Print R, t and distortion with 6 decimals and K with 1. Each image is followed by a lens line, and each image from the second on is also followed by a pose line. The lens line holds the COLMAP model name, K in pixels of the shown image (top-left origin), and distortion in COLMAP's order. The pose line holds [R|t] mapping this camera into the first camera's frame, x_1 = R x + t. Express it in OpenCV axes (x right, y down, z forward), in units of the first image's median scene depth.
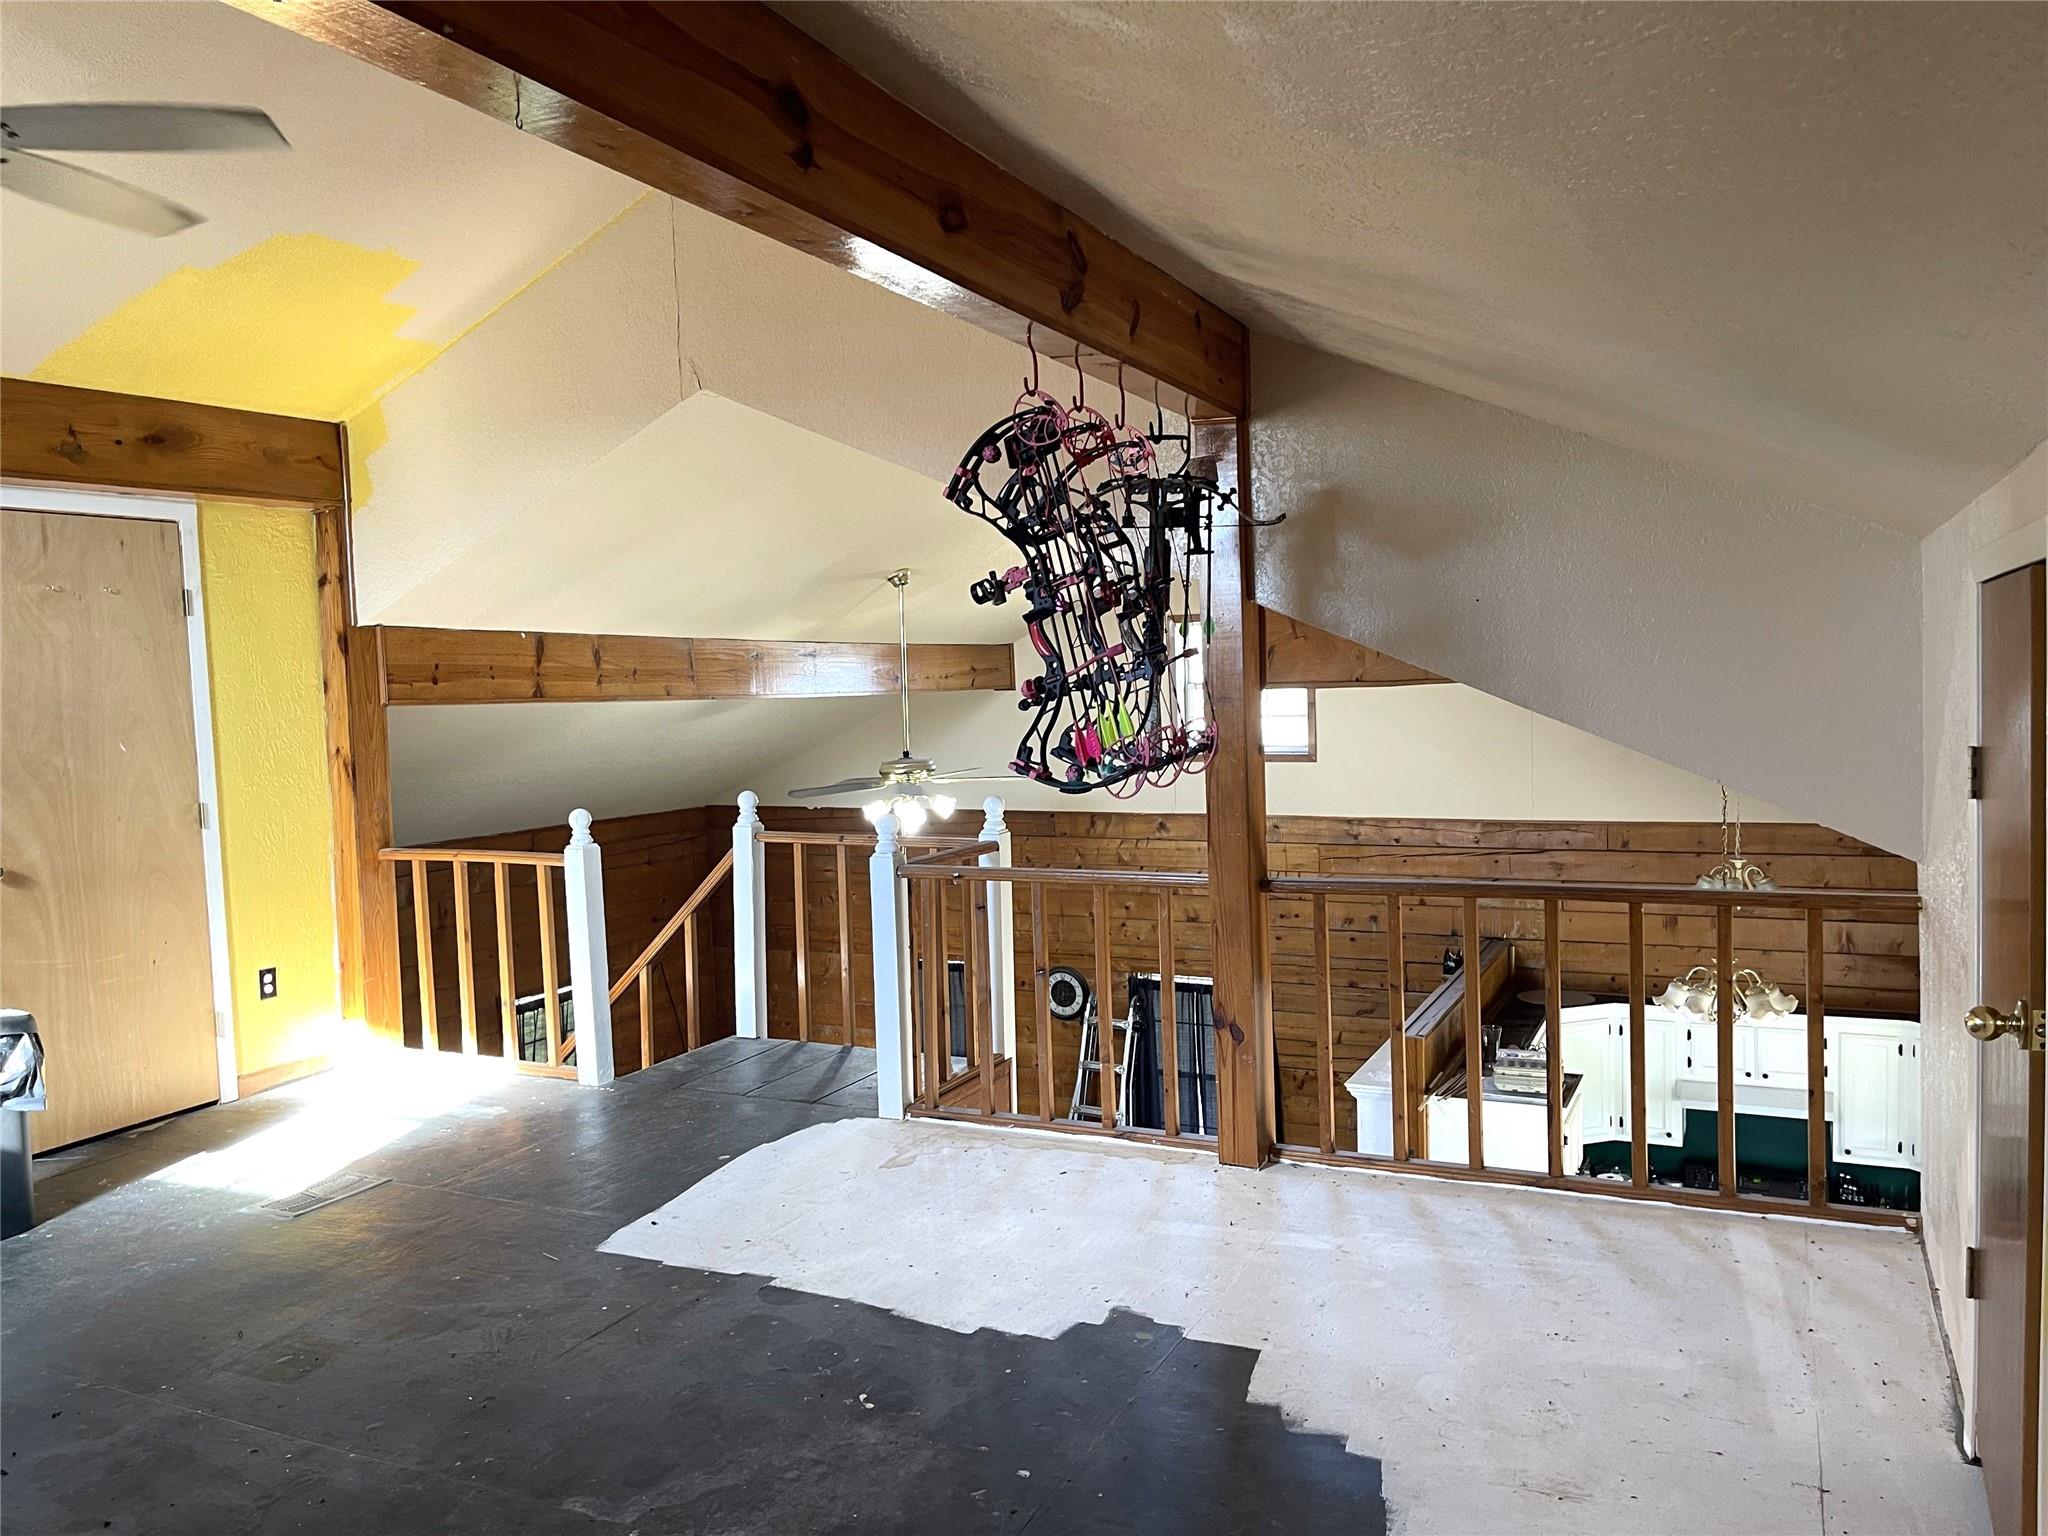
lens RADIAL K [[1553.3, 0, 1023.8], [0, 1553.3, 769.1], [0, 0, 1]] dist [0.034705, -0.015823]
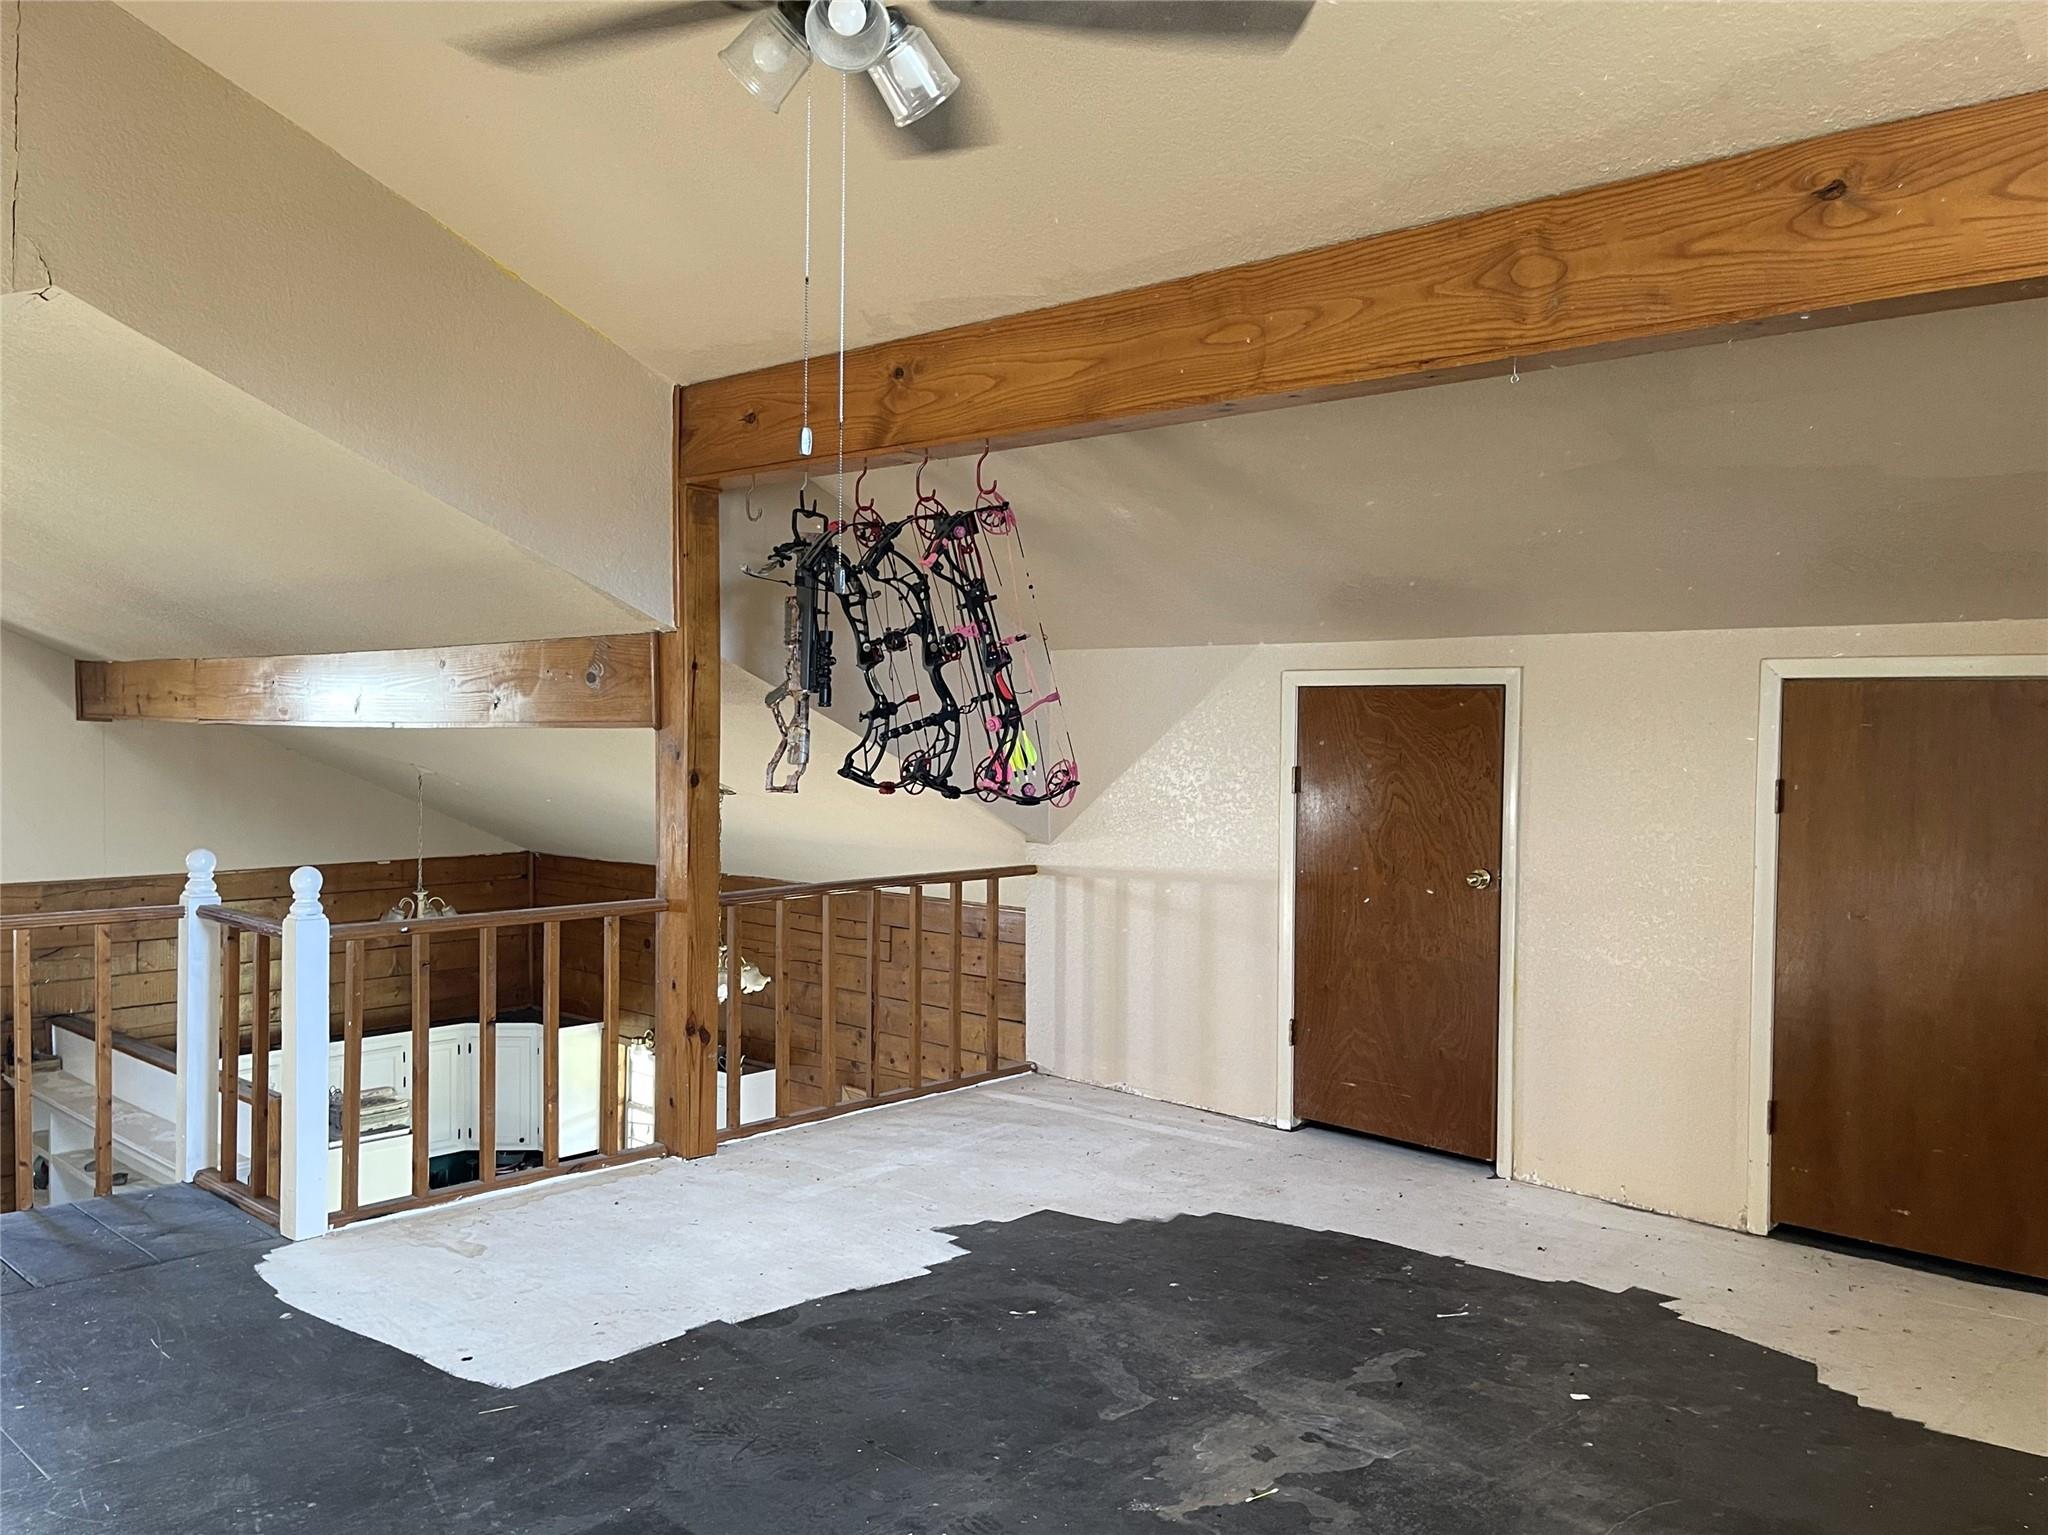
lens RADIAL K [[1638.9, 0, 1020.5], [0, 1638.9, 760.0], [0, 0, 1]] dist [0.053677, -0.006945]
pose [[0.317254, 0.003332, 0.948335, -0.995383], [0.037593, 0.999164, -0.016087, -0.000313], [-0.947595, 0.040755, 0.316864, 0.442188]]
